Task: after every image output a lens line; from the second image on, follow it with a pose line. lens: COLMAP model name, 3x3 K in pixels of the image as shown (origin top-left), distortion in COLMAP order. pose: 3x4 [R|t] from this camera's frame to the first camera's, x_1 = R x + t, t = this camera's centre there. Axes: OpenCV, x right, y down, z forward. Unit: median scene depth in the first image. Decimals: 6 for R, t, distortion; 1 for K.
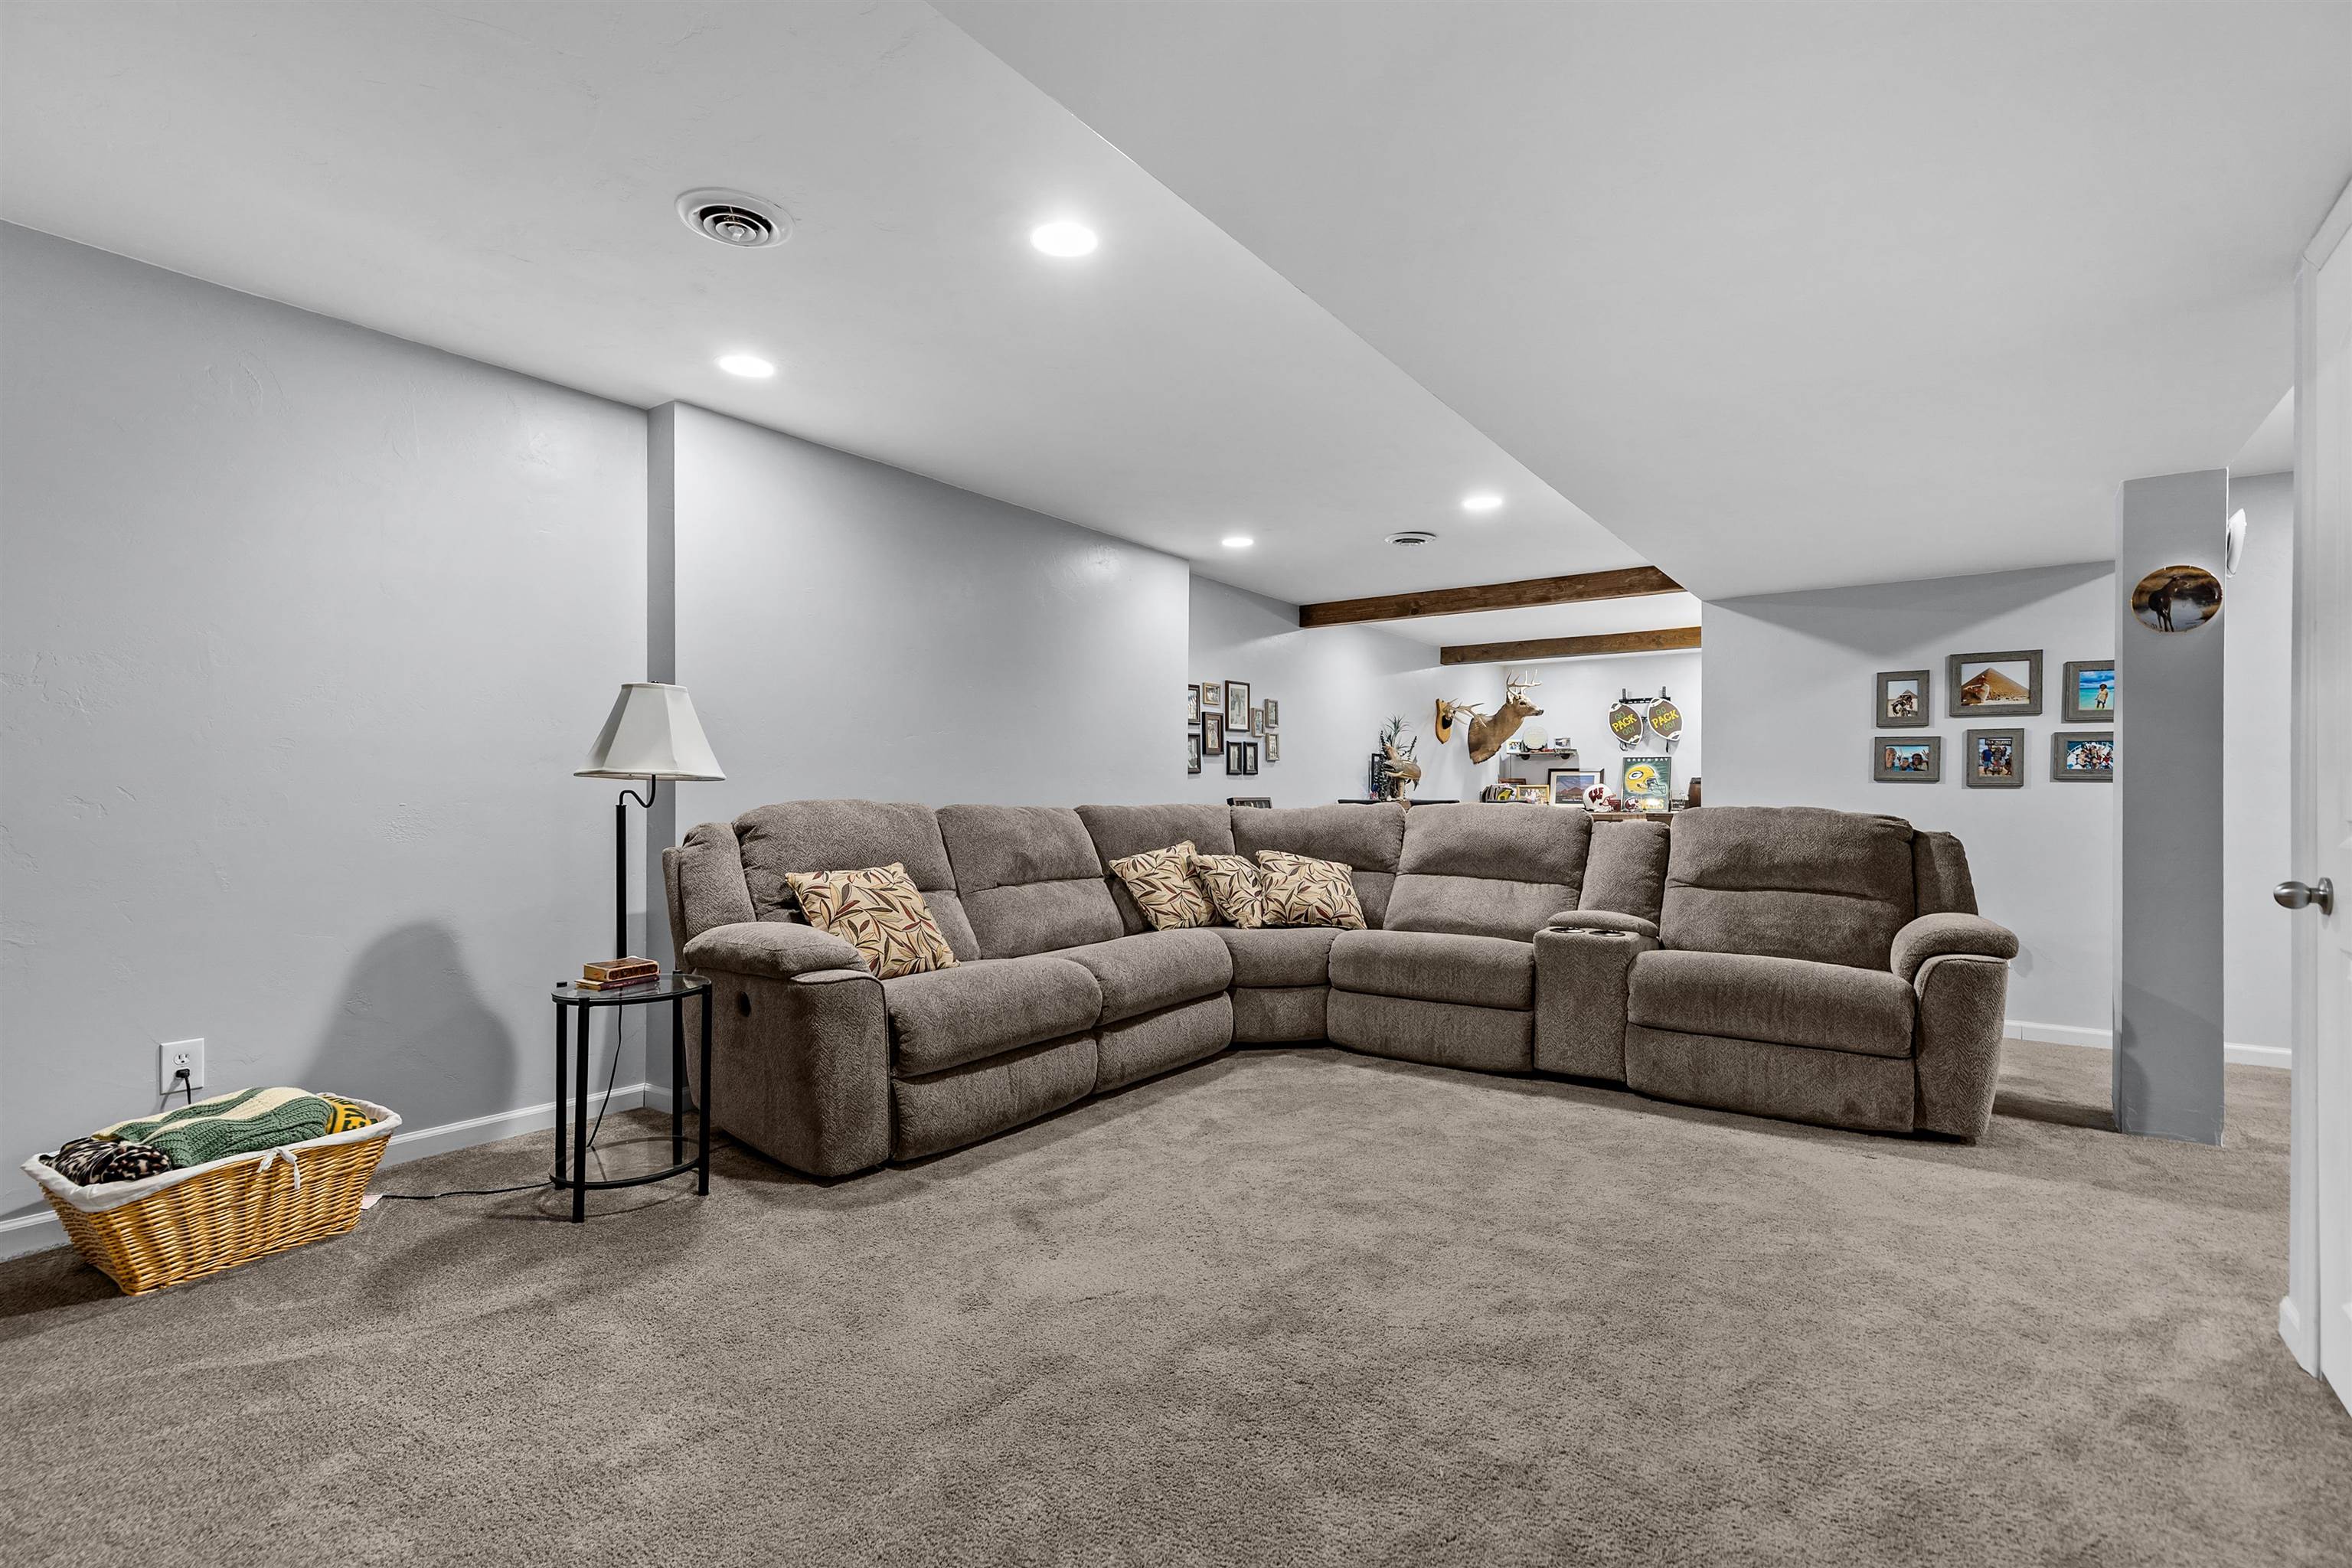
lens RADIAL K [[1068.9, 0, 1166.7], [0, 1068.9, 792.4], [0, 0, 1]] dist [0.010214, -0.002361]
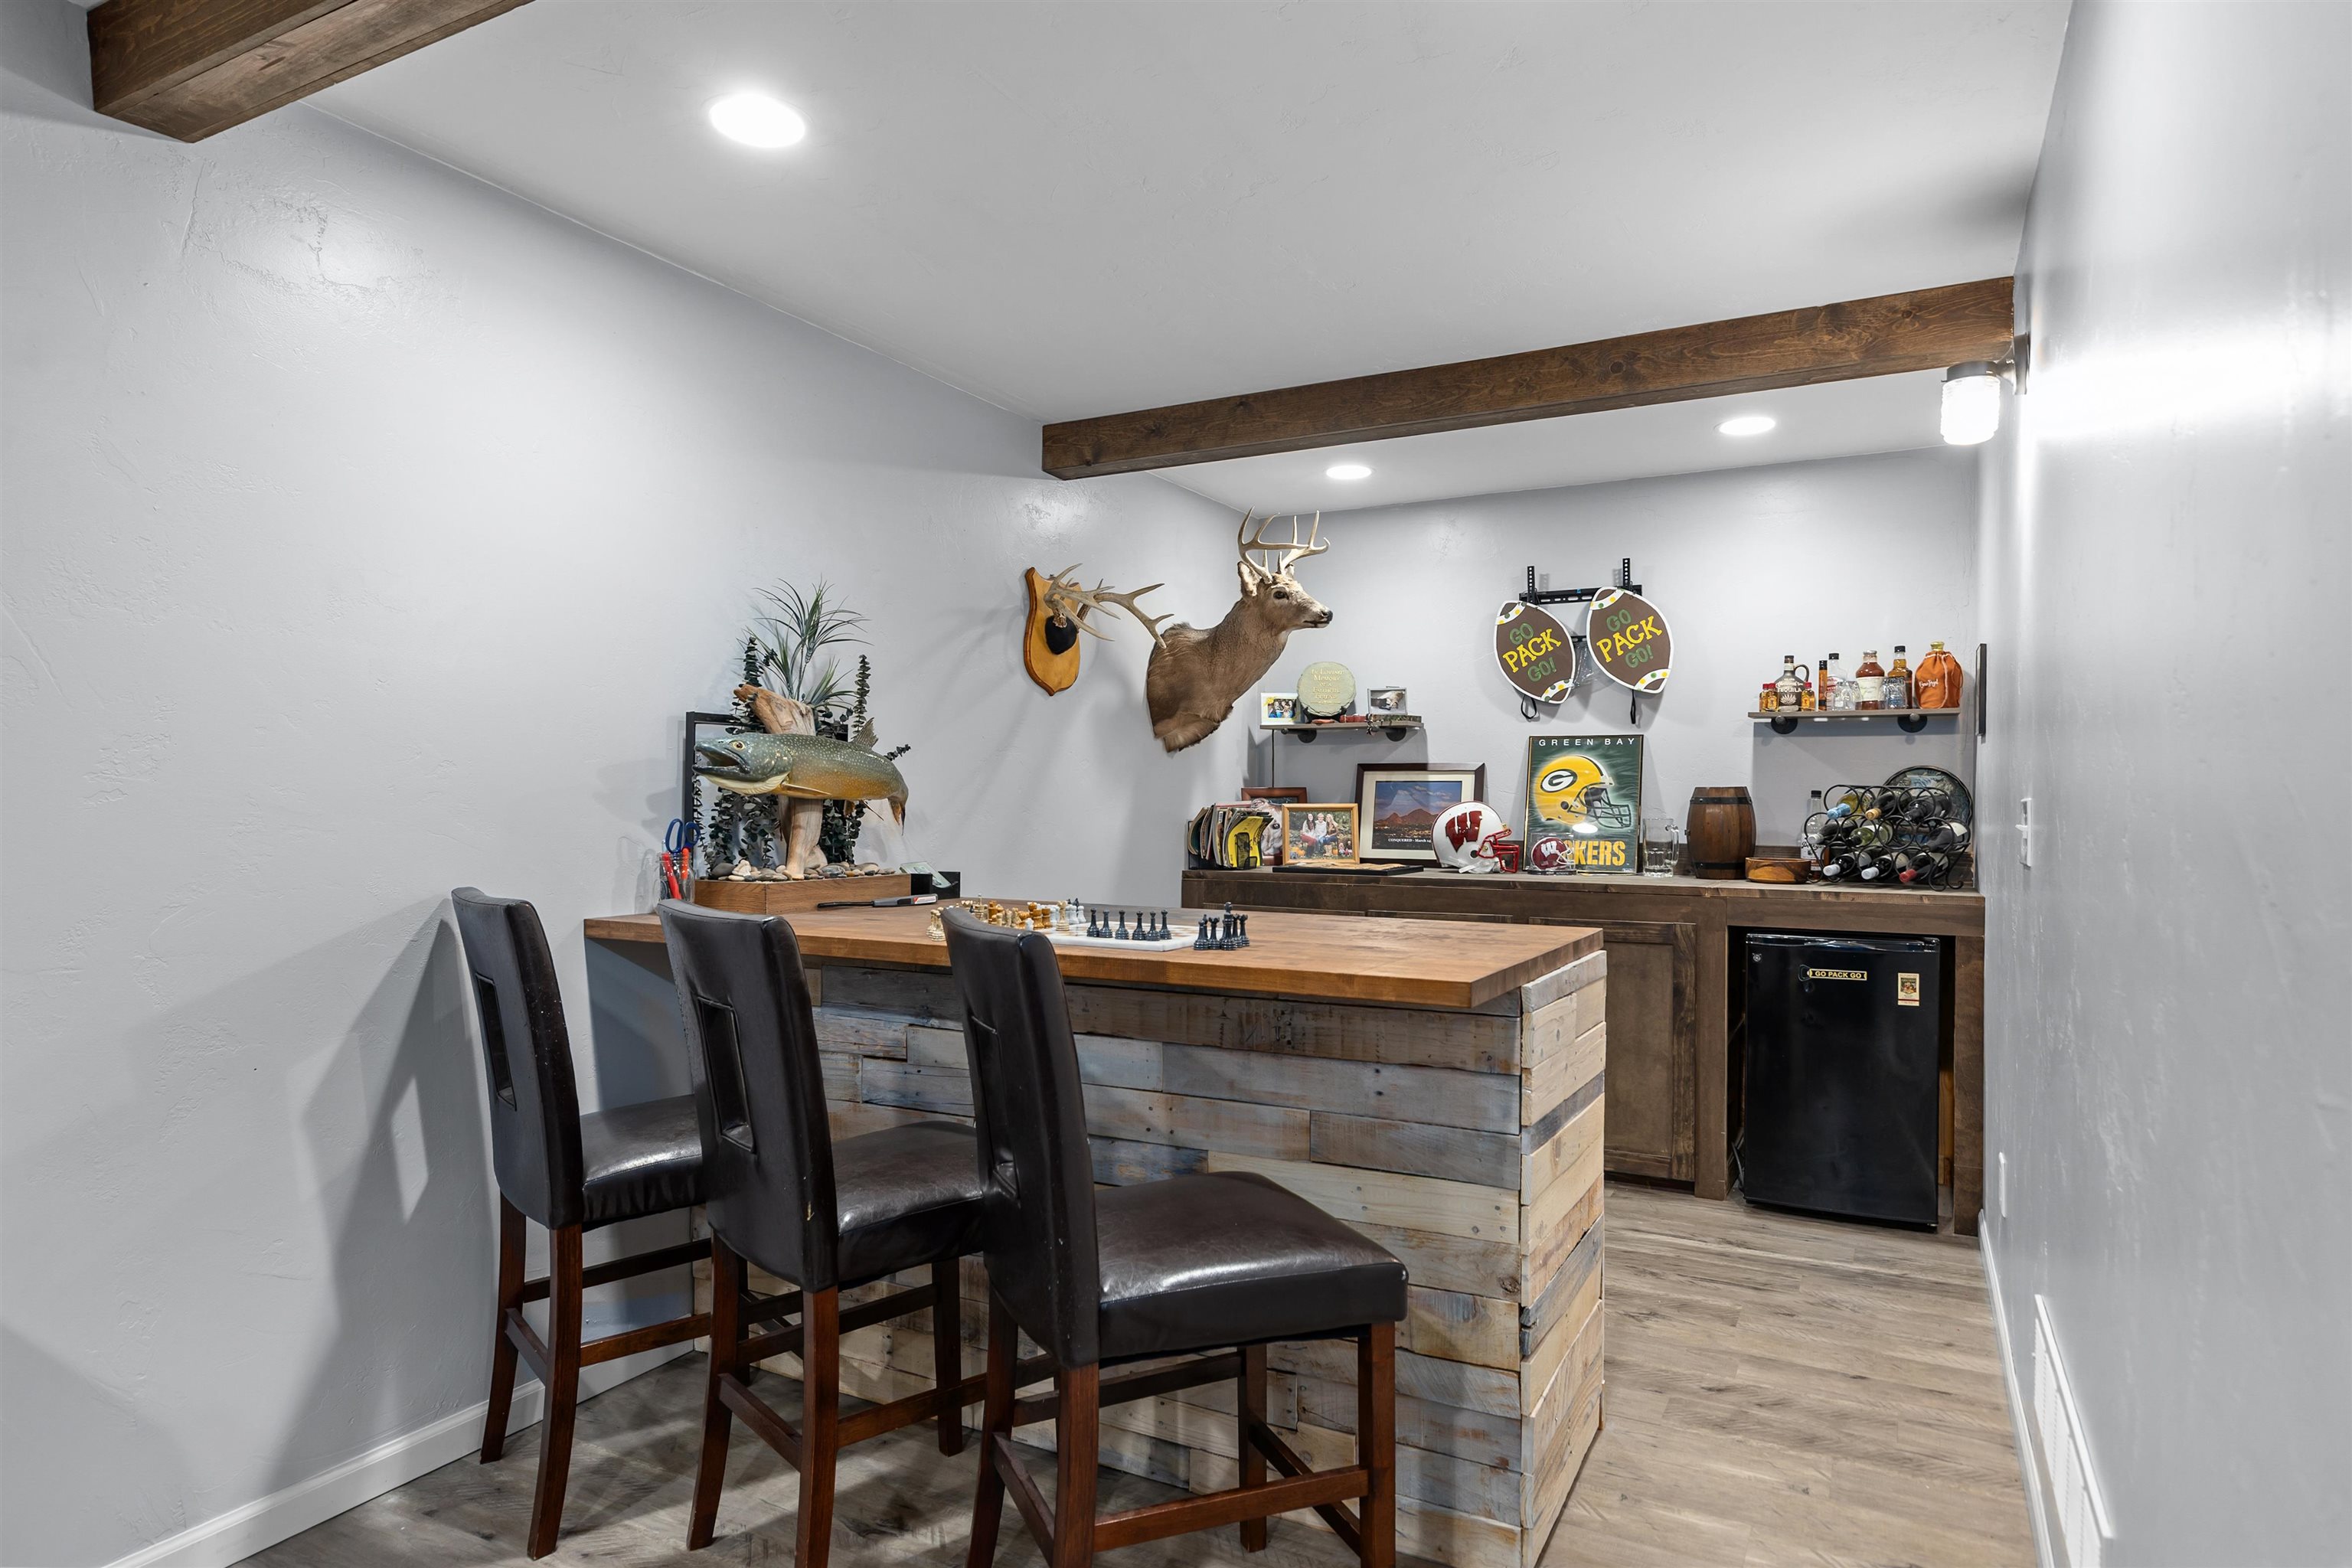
lens RADIAL K [[1264.5, 0, 1188.0], [0, 1264.5, 805.8], [0, 0, 1]] dist [0.000159, 0.000676]
pose [[0.991864, -0.002883, 0.127271, 0.508984], [0.001031, 0.999893, 0.014618, -0.028882], [-0.127299, -0.014368, 0.991760, 1.161490]]
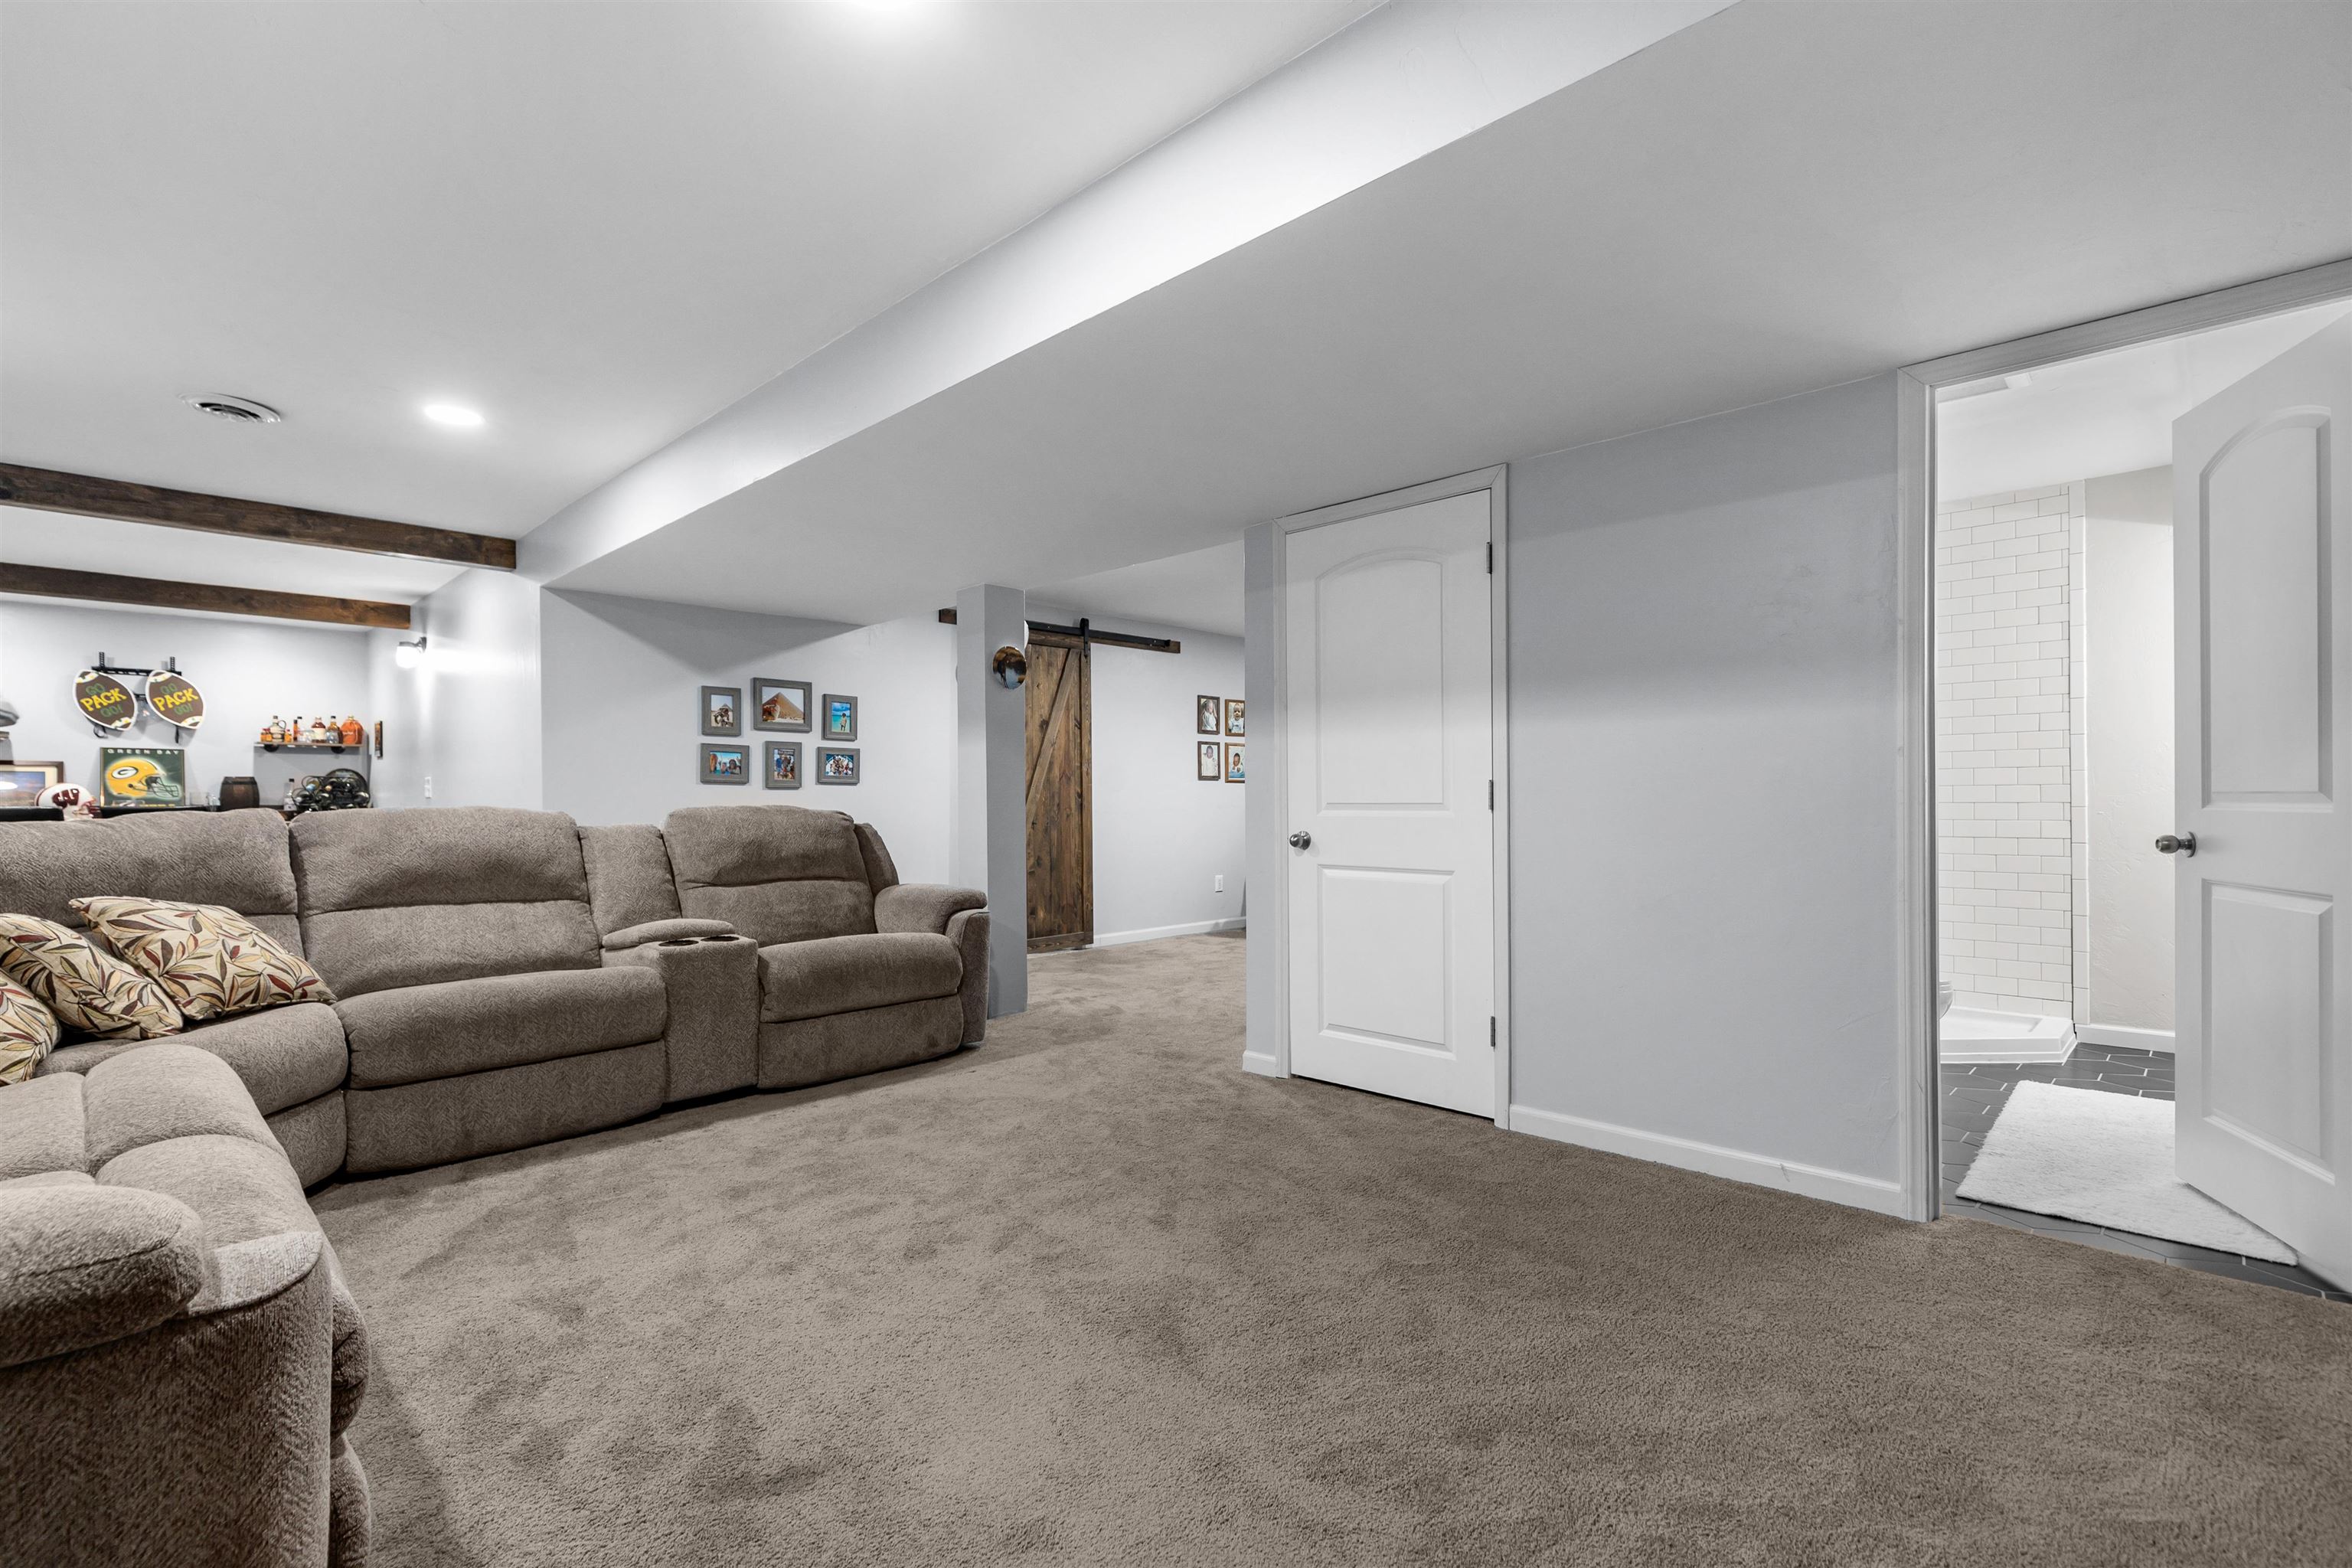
lens RADIAL K [[1068.9, 0, 1172.6], [0, 1068.9, 793.1], [0, 0, 1]] dist [0.010214, -0.002361]
pose [[0.147306, -0.000040, 0.989091, -0.399517], [0.003720, 0.999993, -0.000513, 0.002788], [-0.989084, 0.003755, 0.147305, 0.383792]]
